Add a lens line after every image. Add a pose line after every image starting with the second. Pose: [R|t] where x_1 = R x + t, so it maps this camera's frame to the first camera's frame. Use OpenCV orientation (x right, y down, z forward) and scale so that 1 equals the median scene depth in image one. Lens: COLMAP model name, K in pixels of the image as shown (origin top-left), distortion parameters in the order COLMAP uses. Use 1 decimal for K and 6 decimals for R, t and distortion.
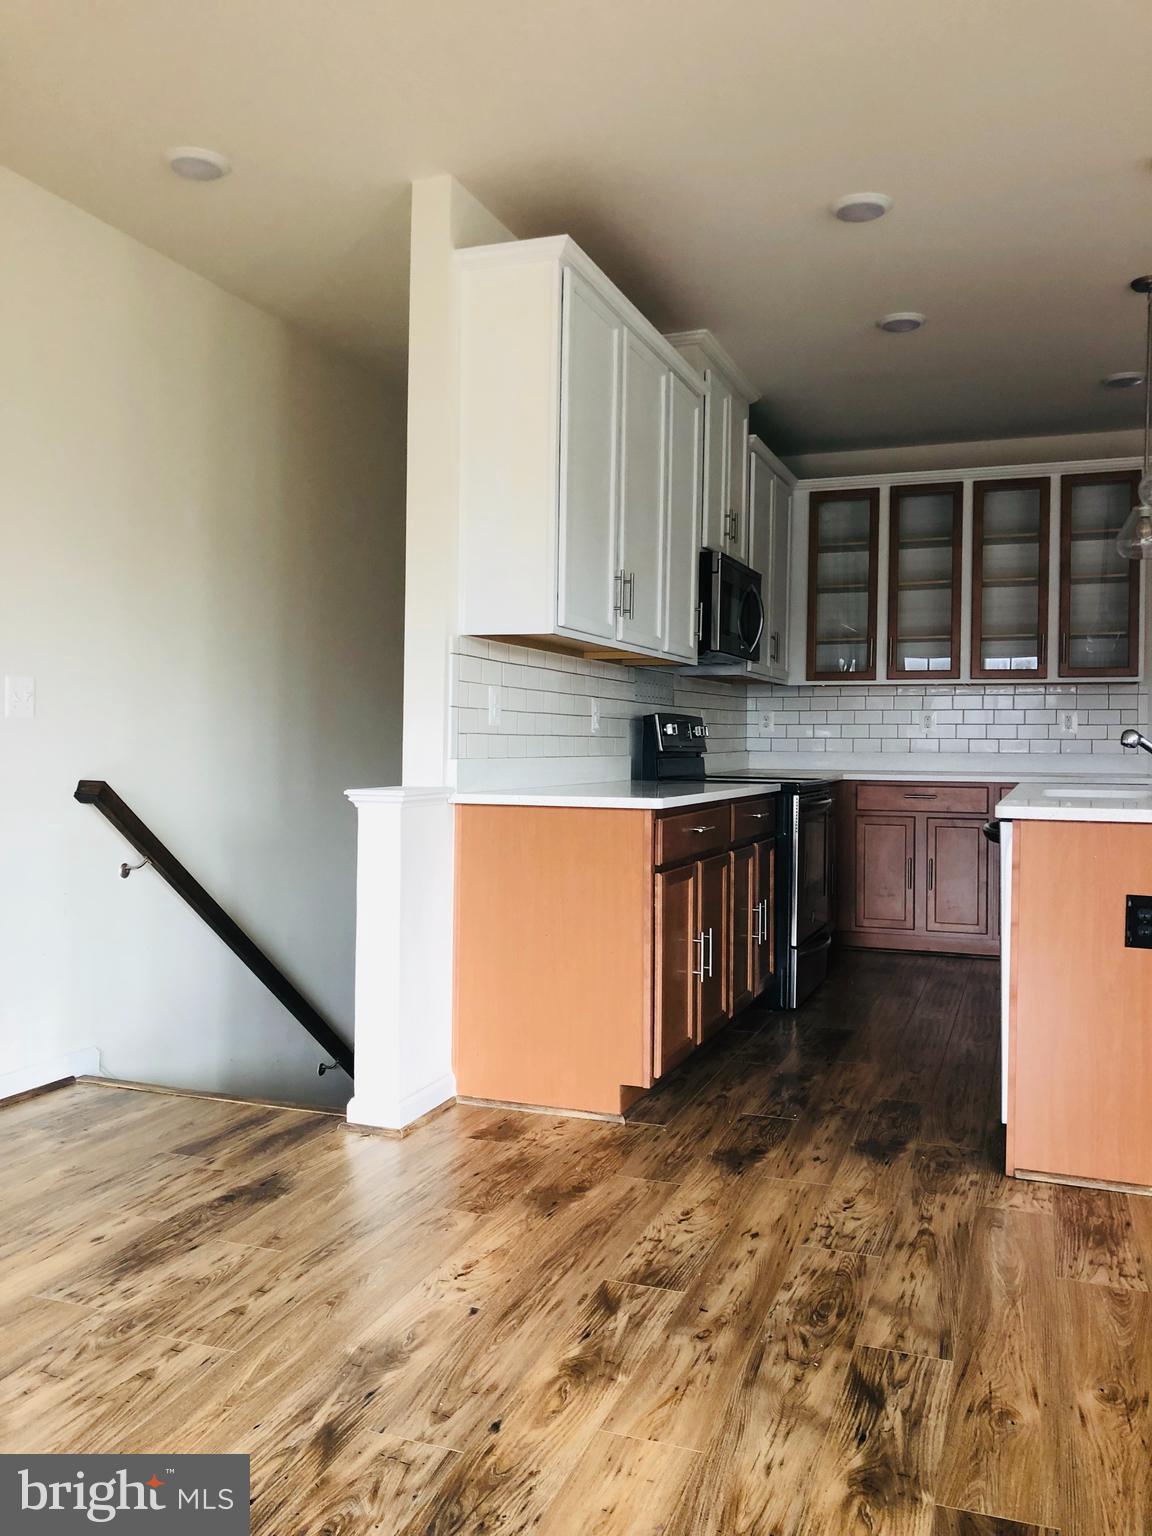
lens RADIAL K [[1261.5, 0, 572.5], [0, 1261.5, 762.7], [0, 0, 1]] dist [0.015757, 0.016462]
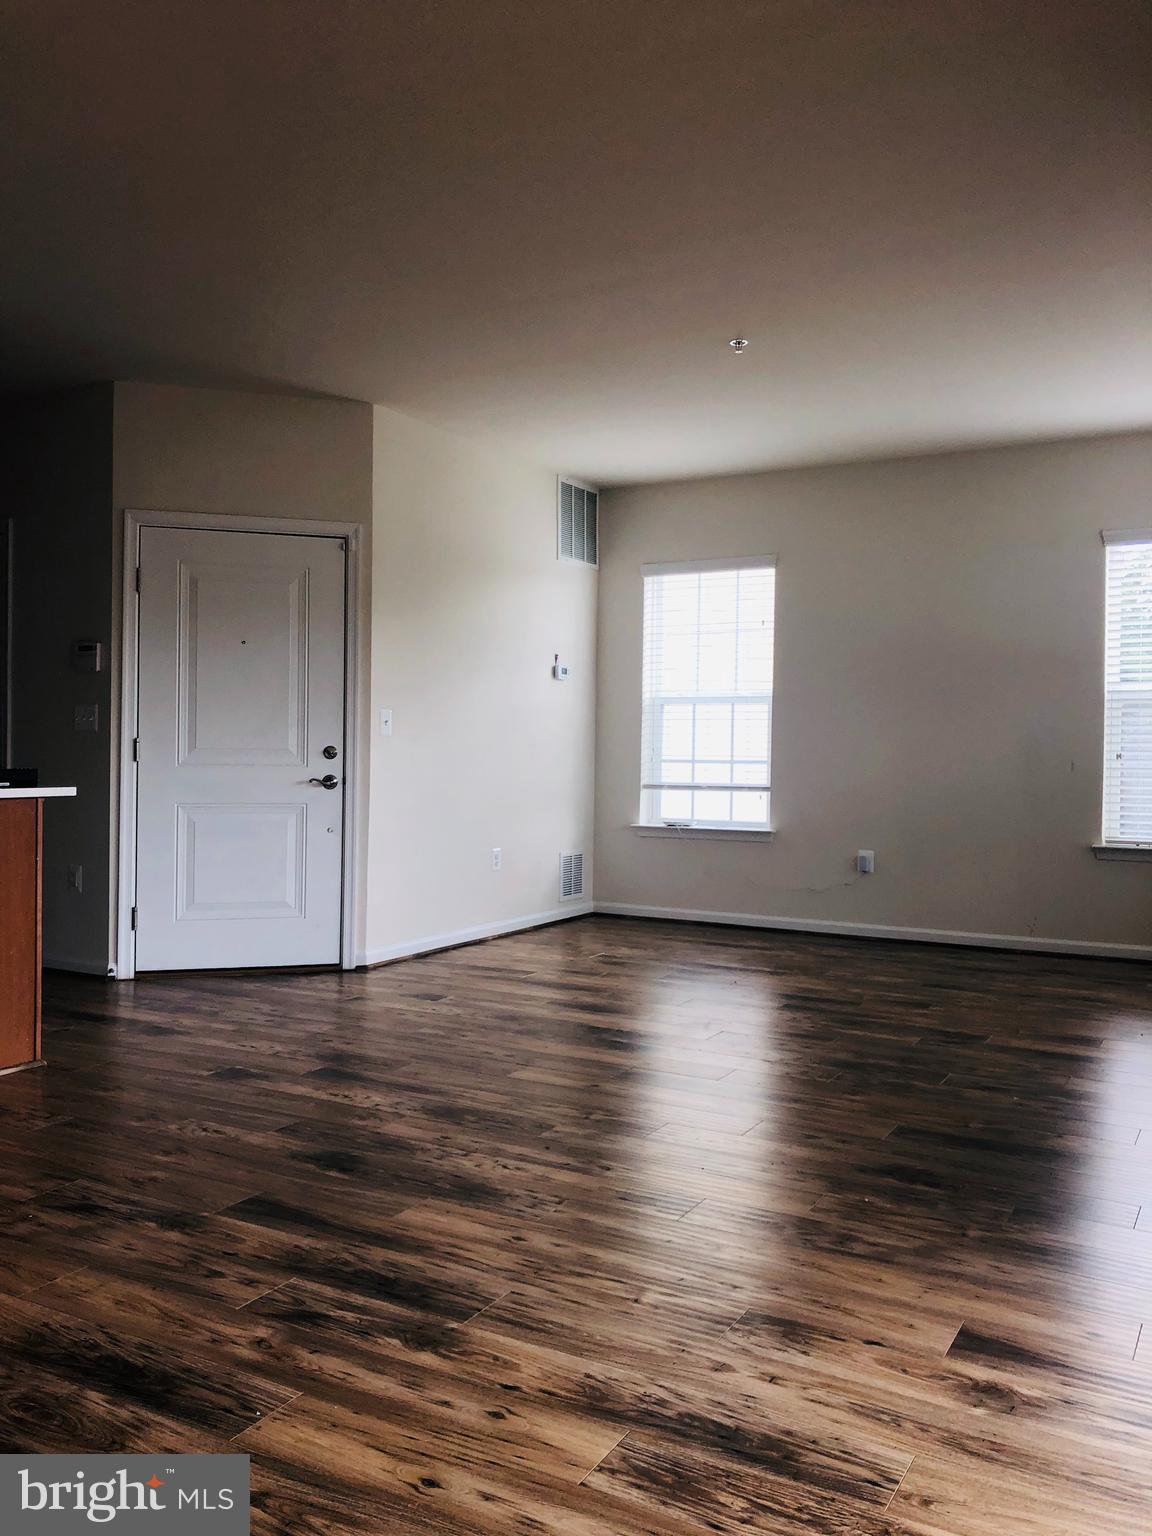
lens RADIAL K [[1261.5, 0, 572.5], [0, 1261.5, 762.7], [0, 0, 1]] dist [0.015757, 0.016462]
pose [[0.155206, -0.017953, 0.987719, -0.616641], [0.005507, 0.999835, 0.017308, -0.009698], [-0.987867, 0.002753, 0.155280, 0.144774]]
